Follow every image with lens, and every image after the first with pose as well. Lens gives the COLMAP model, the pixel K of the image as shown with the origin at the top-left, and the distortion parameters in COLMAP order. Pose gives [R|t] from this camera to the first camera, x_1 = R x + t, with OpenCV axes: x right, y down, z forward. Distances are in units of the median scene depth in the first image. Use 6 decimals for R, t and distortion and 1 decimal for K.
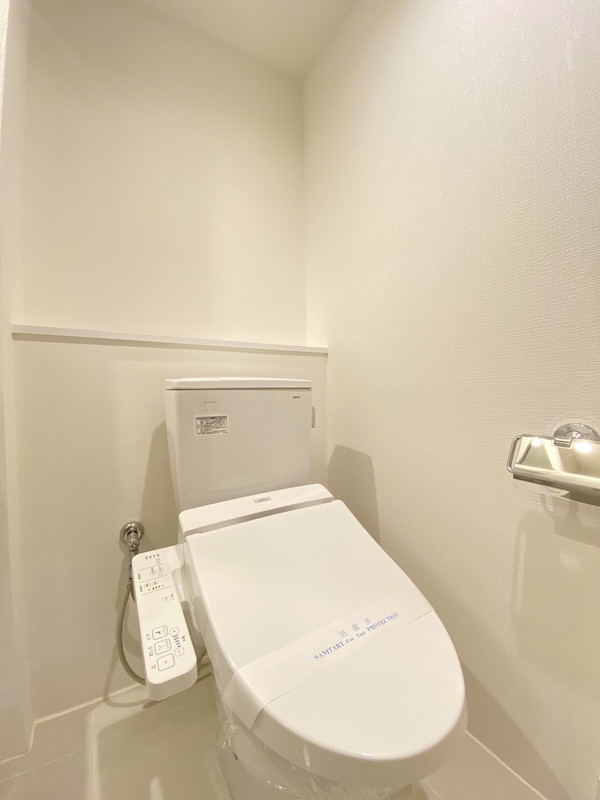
lens RADIAL K [[327.3, 0, 300.9], [0, 327.3, 404.1], [0, 0, 1]] dist [-0.002793, -0.000383]
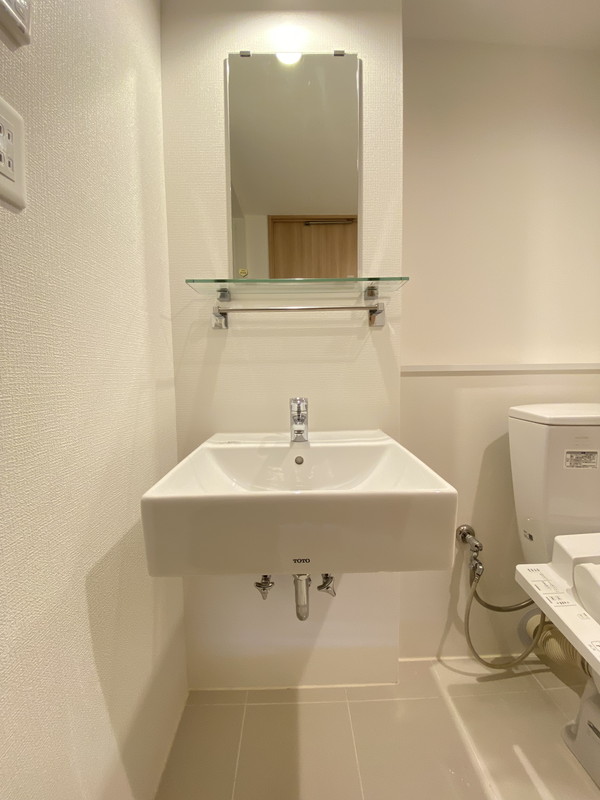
lens RADIAL K [[327.3, 0, 302.3], [0, 327.3, 394.7], [0, 0, 1]] dist [-0.002793, -0.000383]
pose [[0.903647, 0.048404, -0.425533, -0.641572], [-0.026753, 0.998032, 0.056712, -0.179931], [0.427441, -0.039863, 0.903164, -0.337930]]
